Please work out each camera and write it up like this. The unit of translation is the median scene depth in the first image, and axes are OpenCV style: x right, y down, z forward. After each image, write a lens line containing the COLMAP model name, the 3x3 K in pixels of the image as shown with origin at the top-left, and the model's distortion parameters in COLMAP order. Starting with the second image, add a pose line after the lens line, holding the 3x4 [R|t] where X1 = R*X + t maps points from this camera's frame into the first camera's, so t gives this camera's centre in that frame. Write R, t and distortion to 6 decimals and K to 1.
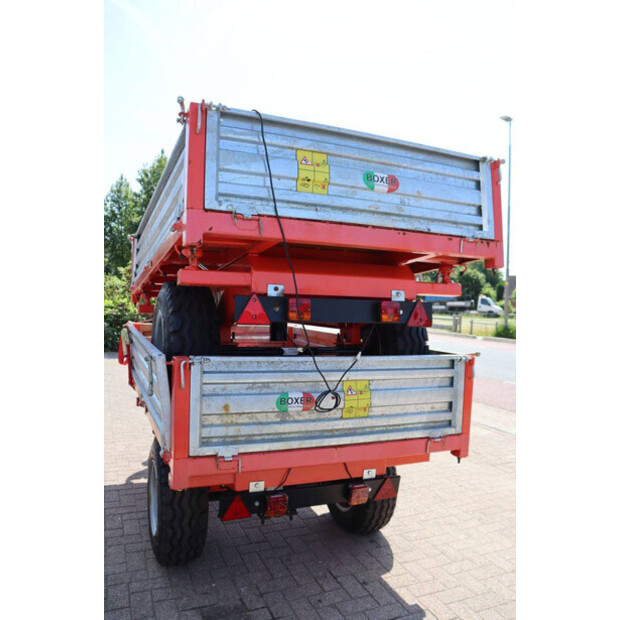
lens RADIAL K [[502.1, 0, 310.0], [0, 502.1, 310.0], [0, 0, 1]] dist [-0.160799, 0.129400]
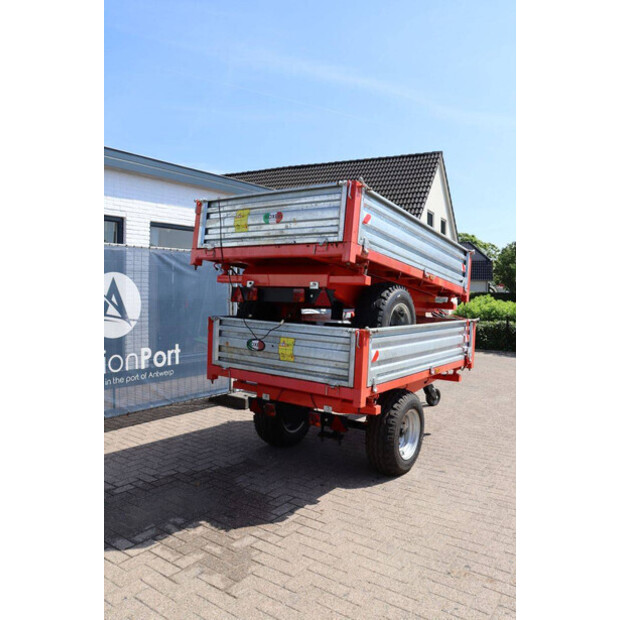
lens RADIAL K [[502.1, 0, 310.0], [0, 502.1, 310.0], [0, 0, 1]] dist [-0.160799, 0.129400]
pose [[0.514925, 0.012280, -0.857147, 1.558821], [-0.026572, 0.999646, -0.001642, 0.051737], [0.856823, 0.023621, 0.515069, 0.222970]]
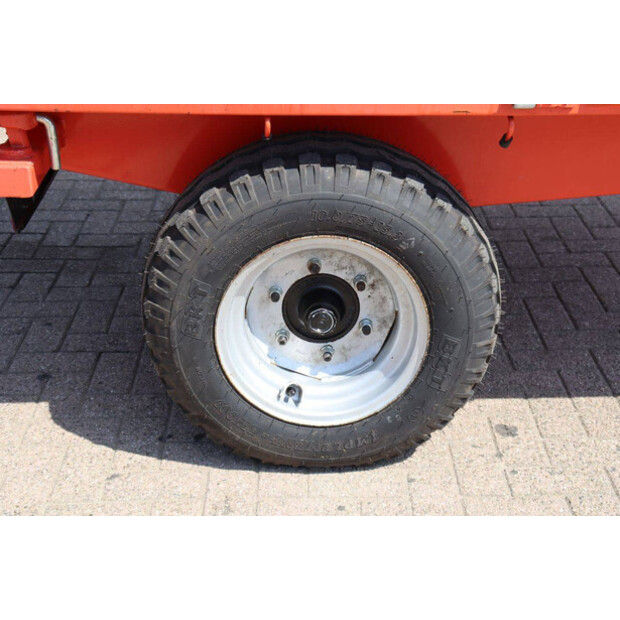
lens RADIAL K [[965.9, 0, 310.0], [0, 965.9, 310.0], [0, 0, 1]] dist [0.162884, 0.004559]
pose [[-0.372961, 0.397497, -0.838389, 0.911172], [-0.034101, 0.897103, 0.440504, 0.088339], [0.927220, 0.192881, -0.321029, 1.761426]]
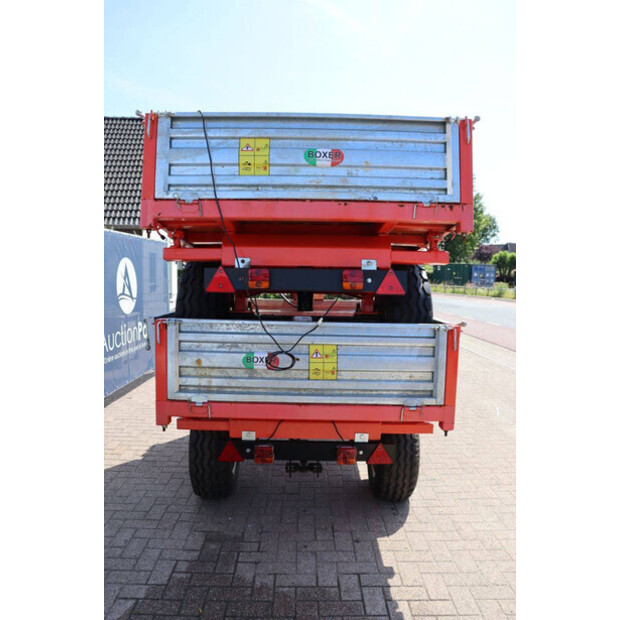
lens RADIAL K [[502.1, 0, 310.0], [0, 502.1, 310.0], [0, 0, 1]] dist [-0.160799, 0.129400]
pose [[0.921807, 0.004529, -0.387623, 0.492194], [0.009753, 0.999344, 0.034870, 0.029061], [0.387527, -0.035924, 0.921158, 0.001524]]
